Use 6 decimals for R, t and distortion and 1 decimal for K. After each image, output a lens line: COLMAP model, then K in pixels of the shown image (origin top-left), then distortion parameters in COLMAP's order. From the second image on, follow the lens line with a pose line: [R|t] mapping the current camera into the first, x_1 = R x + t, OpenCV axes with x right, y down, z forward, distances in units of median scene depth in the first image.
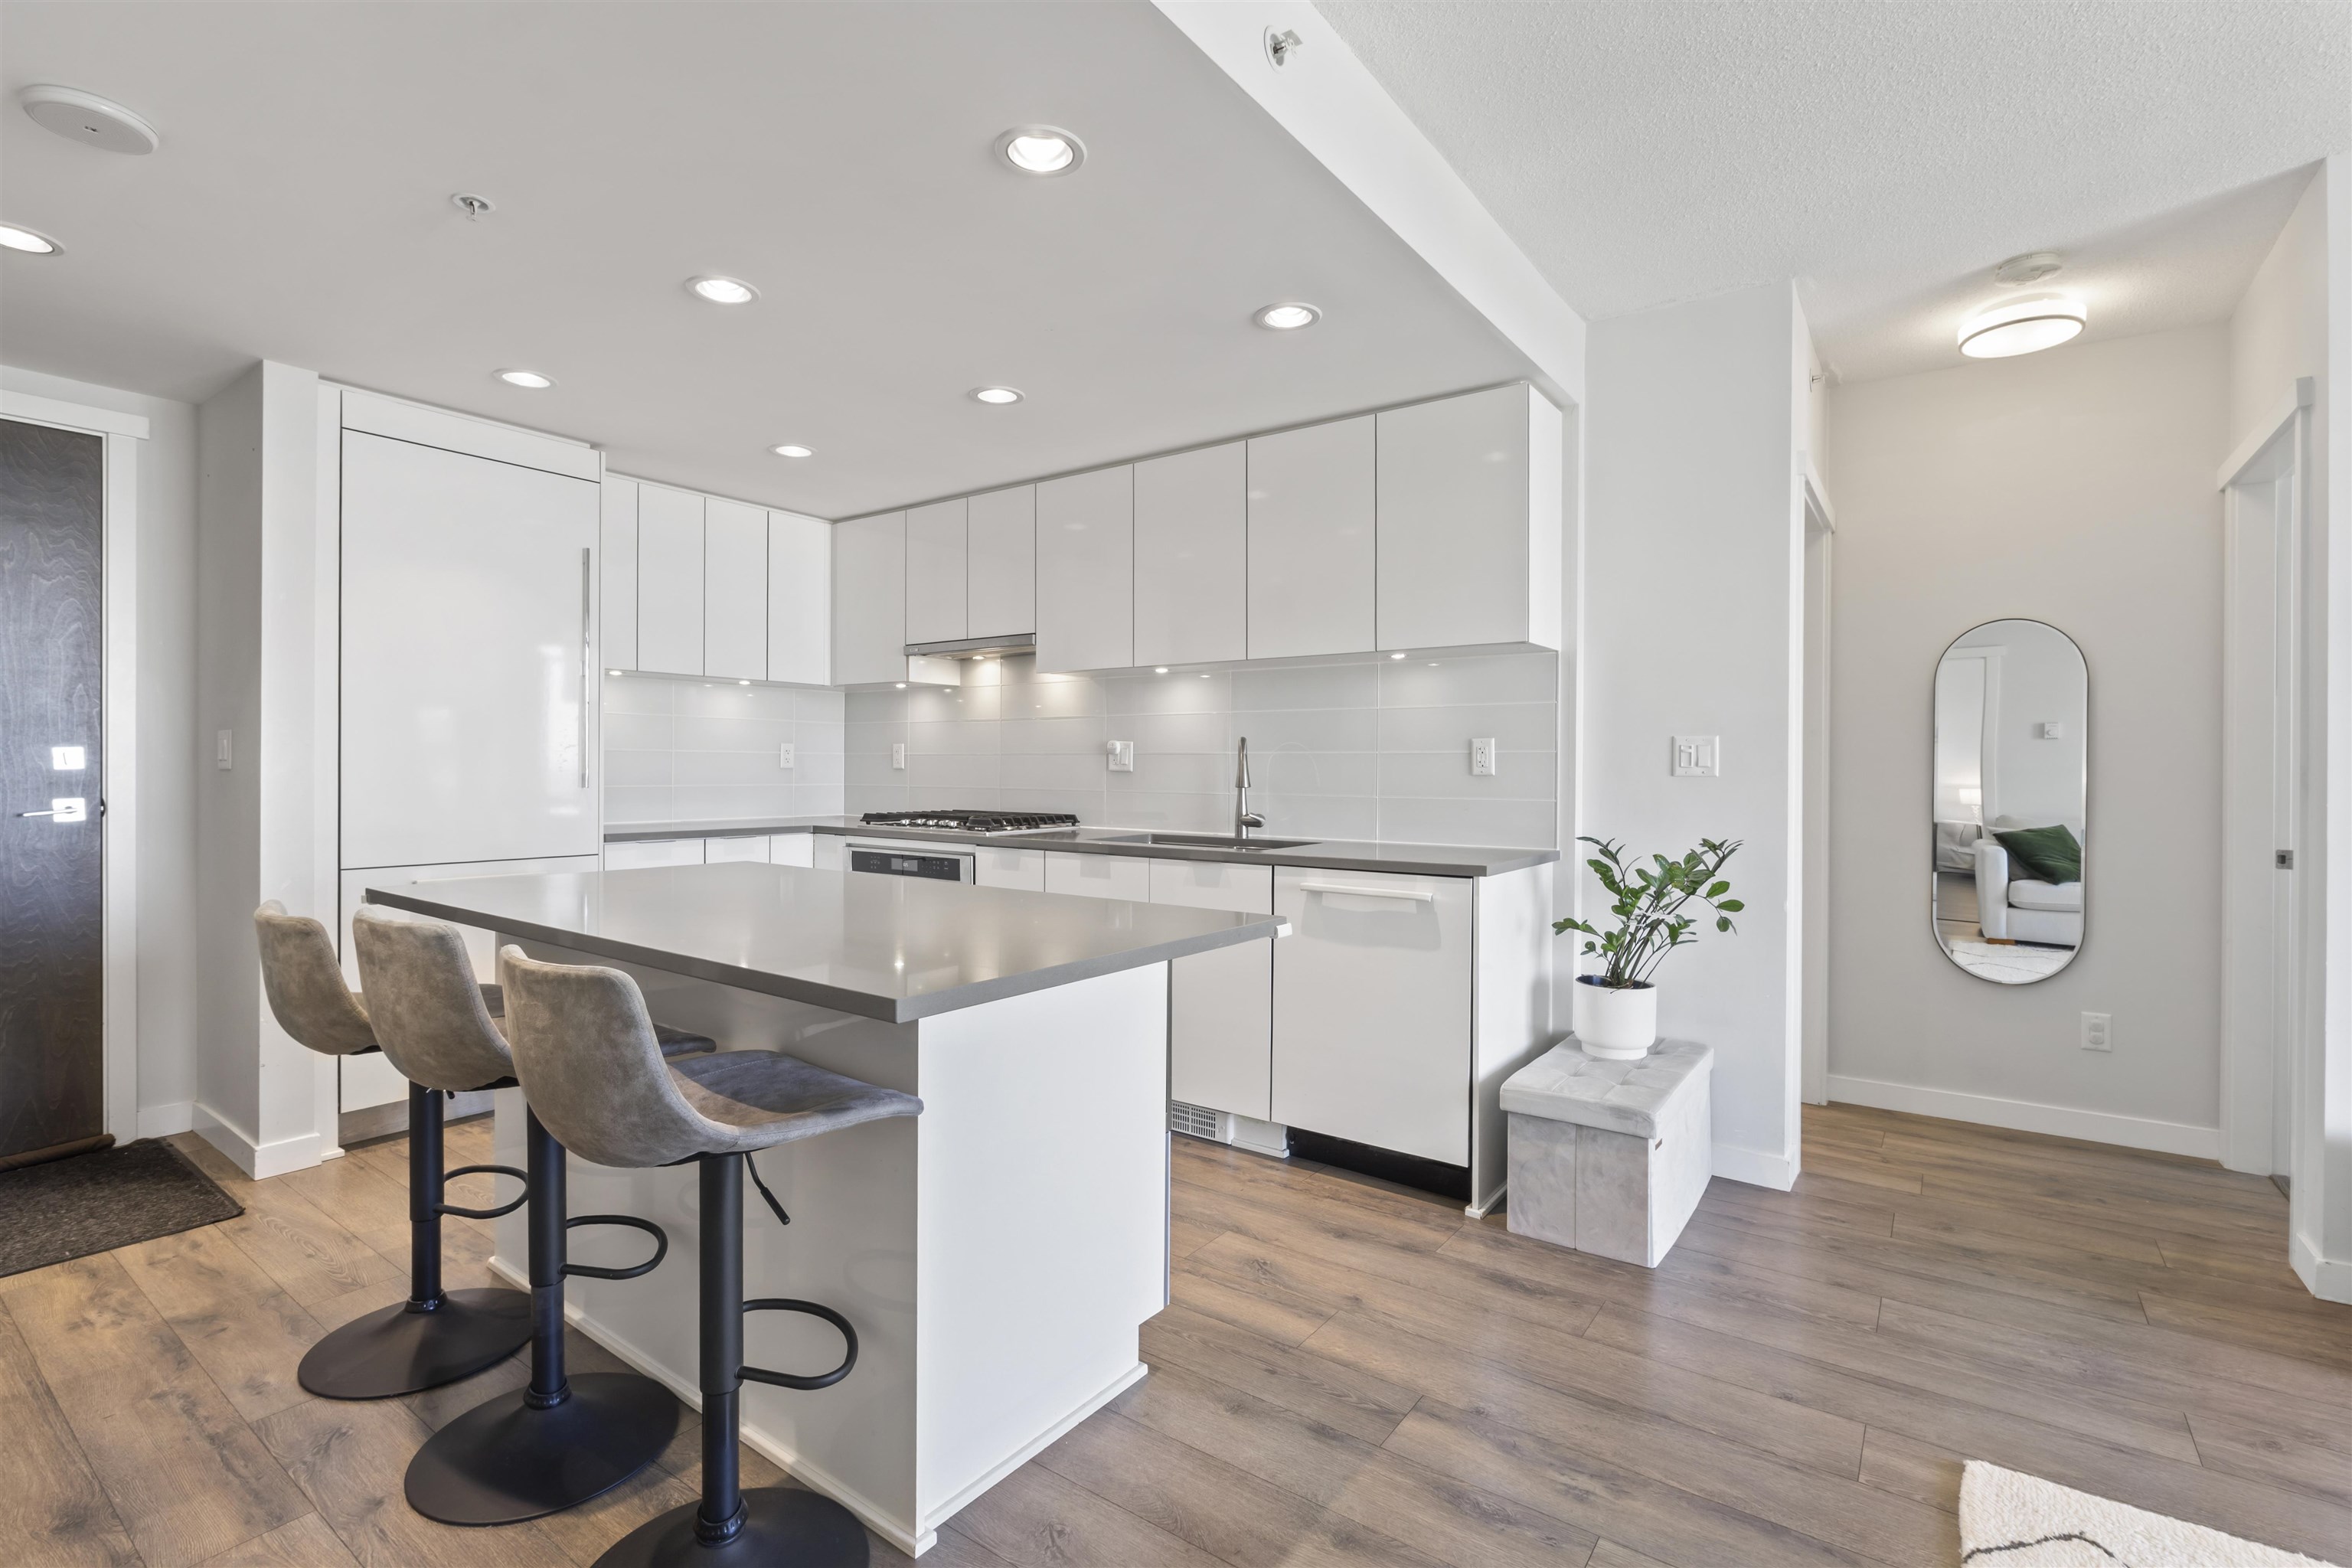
lens RADIAL K [[1082.1, 0, 1179.6], [0, 1082.1, 791.8], [0, 0, 1]] dist [-0.008080, 0.000811]
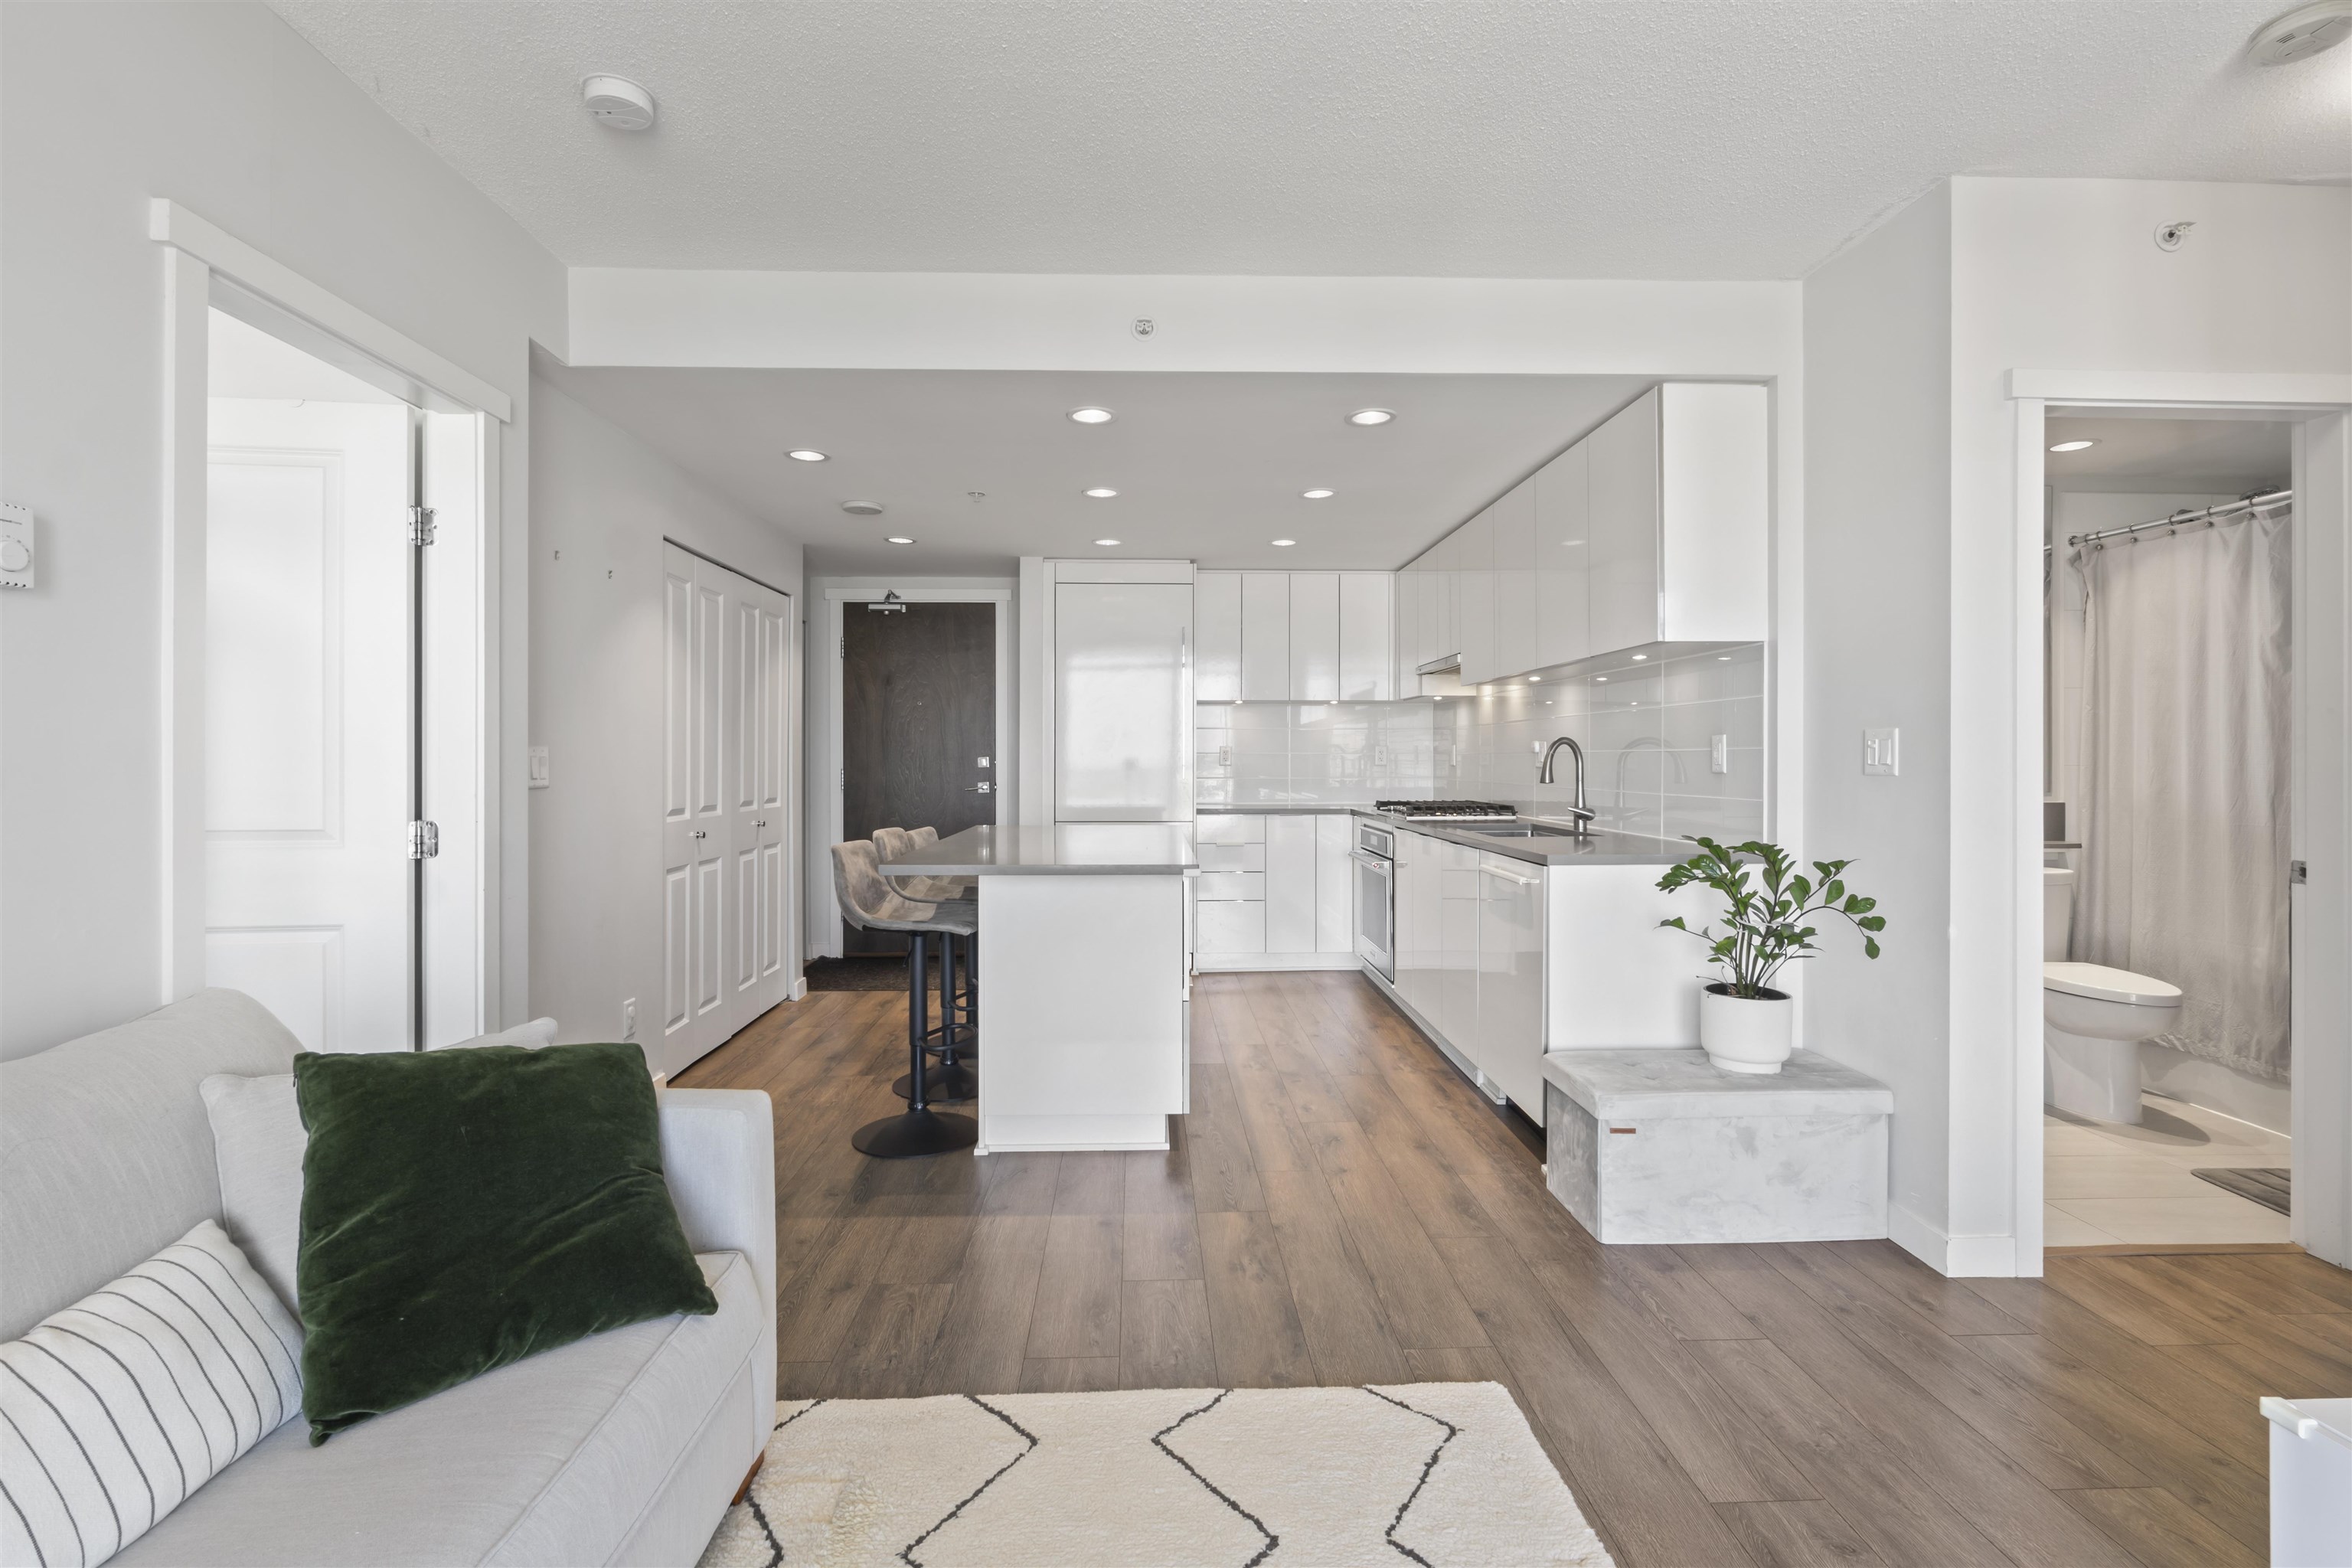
lens RADIAL K [[1091.2, 0, 1176.0], [0, 1091.2, 784.0], [0, 0, 1]] dist [0.000458, 0.000393]
pose [[0.613086, 0.011591, -0.789931, 0.814302], [-0.012867, 0.999906, 0.004685, -0.004006], [0.789911, 0.007292, 0.613178, 0.014446]]
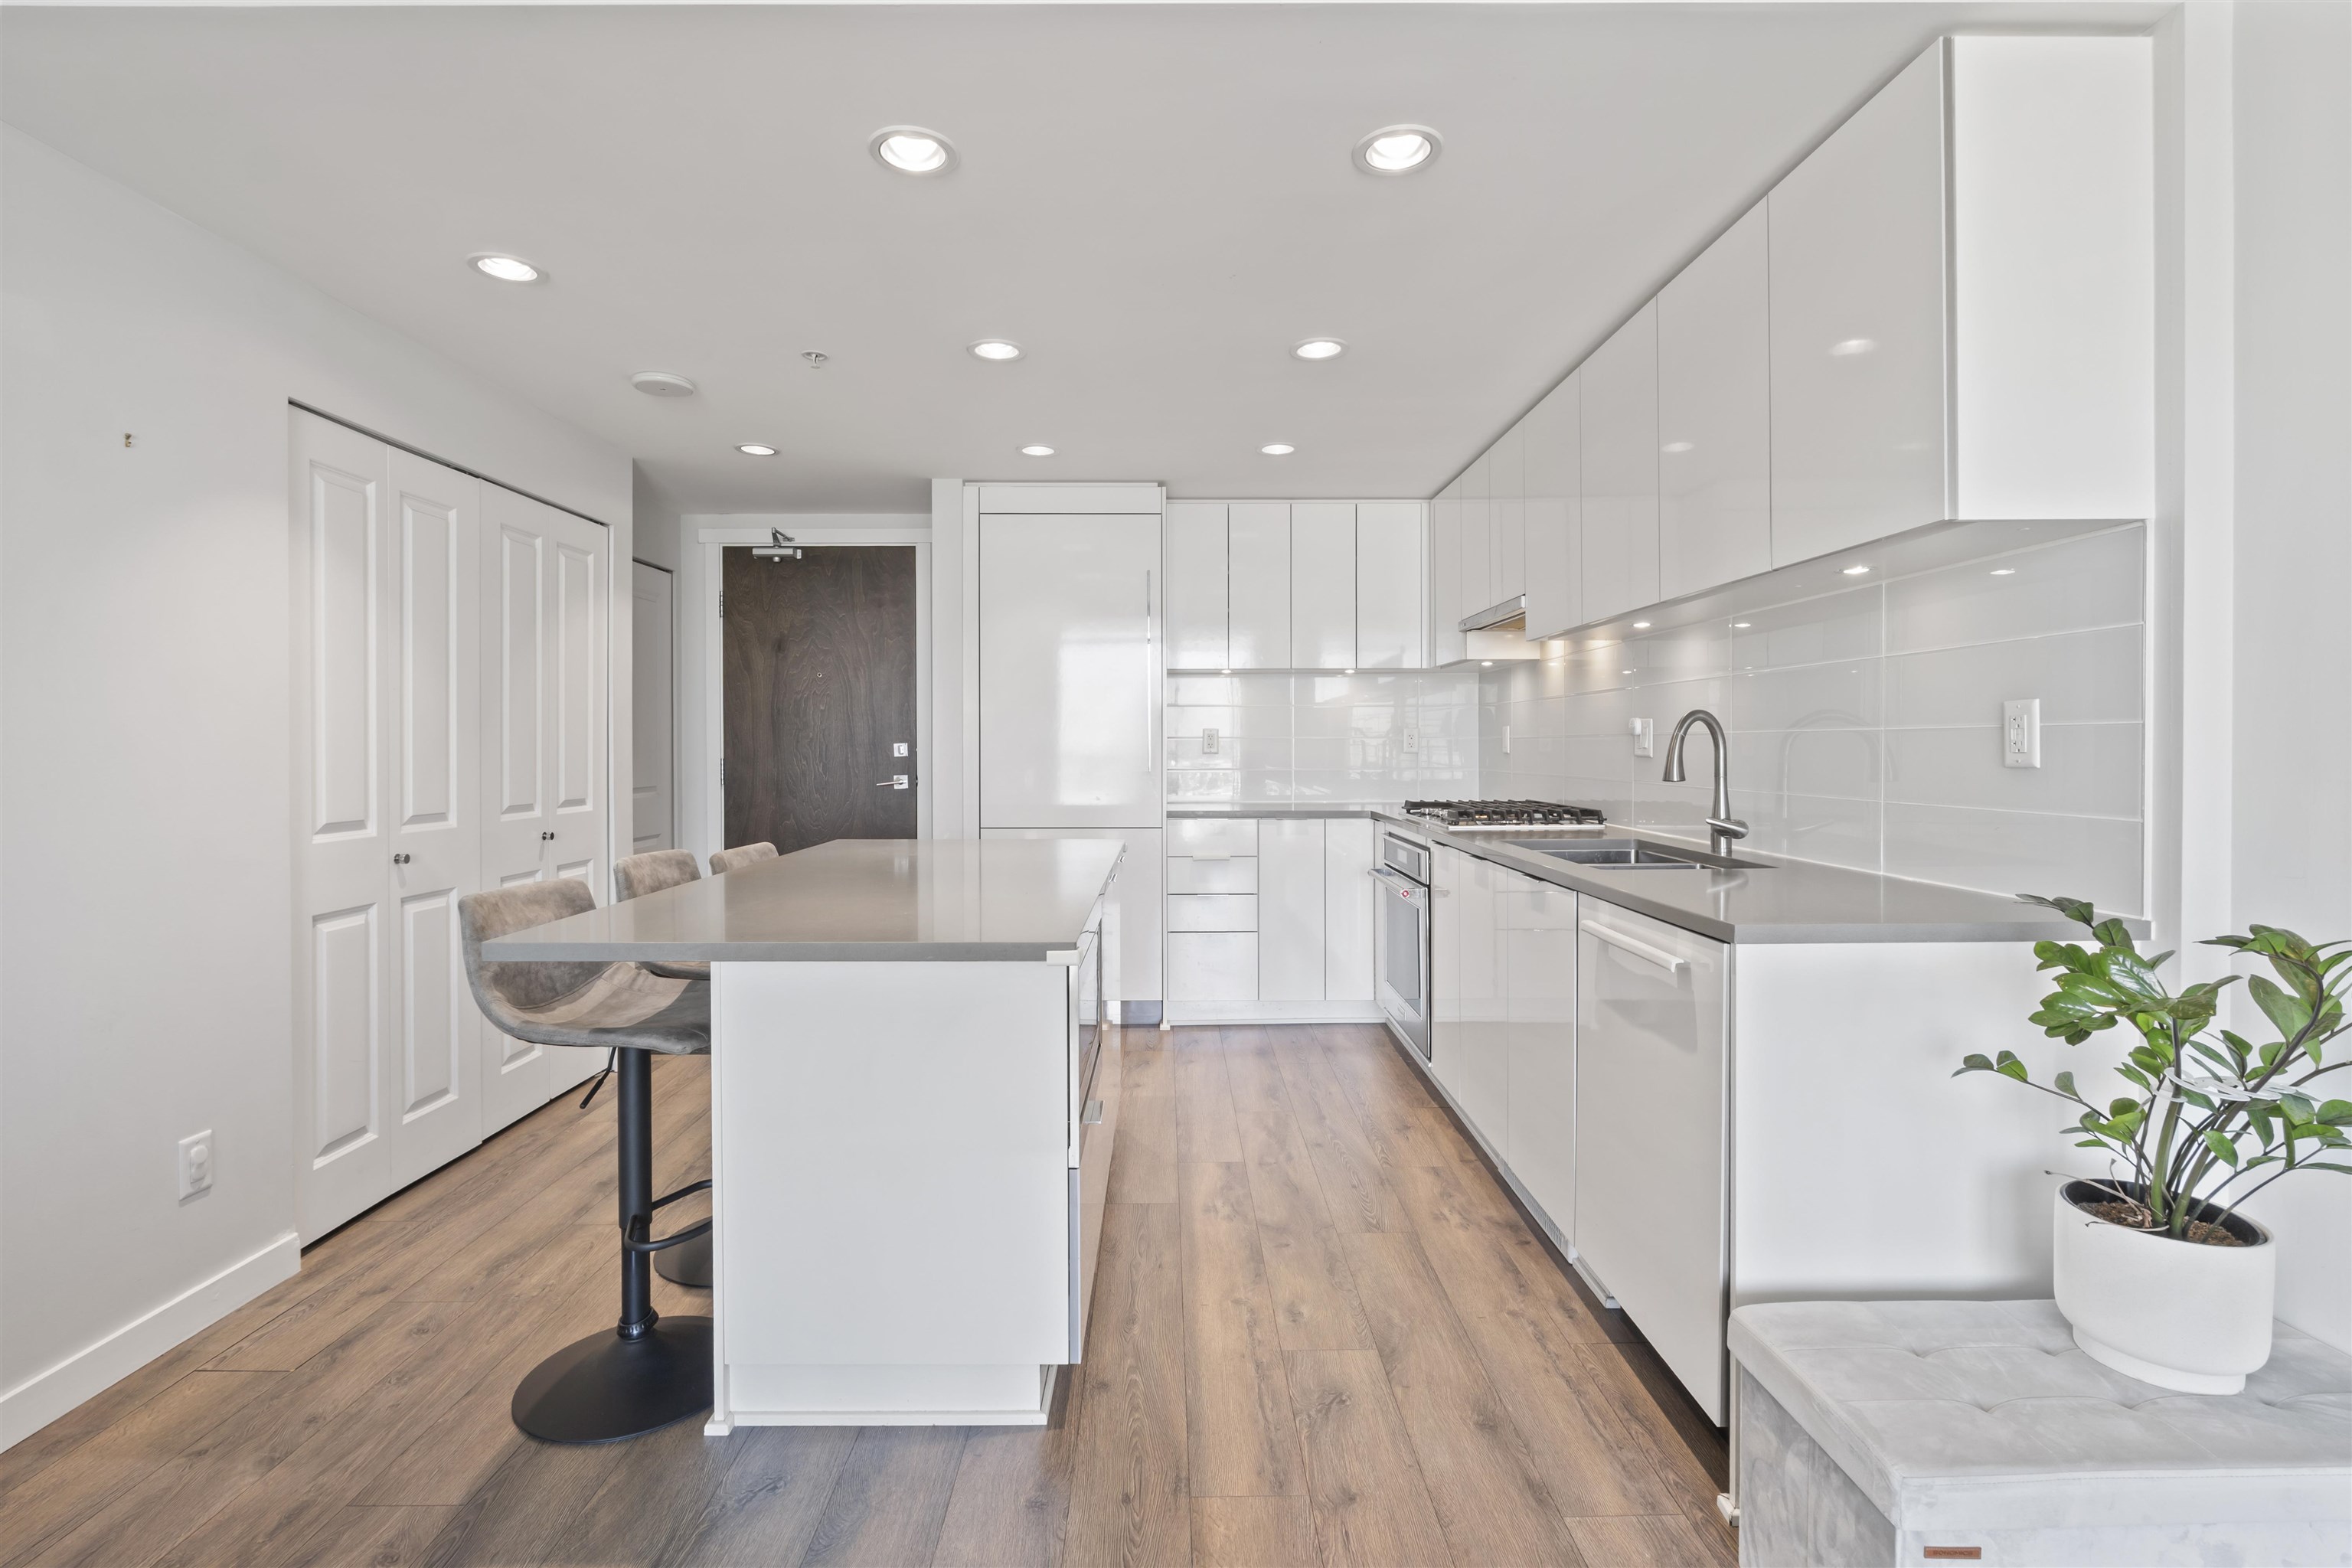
lens RADIAL K [[1089.0, 0, 1173.2], [0, 1089.0, 767.9], [0, 0, 1]] dist [-0.000697, 0.000070]
pose [[0.591820, 0.008710, -0.806023, 0.506281], [-0.011603, 0.999930, 0.002286, -0.012221], [0.805987, 0.007999, 0.591879, 0.355103]]
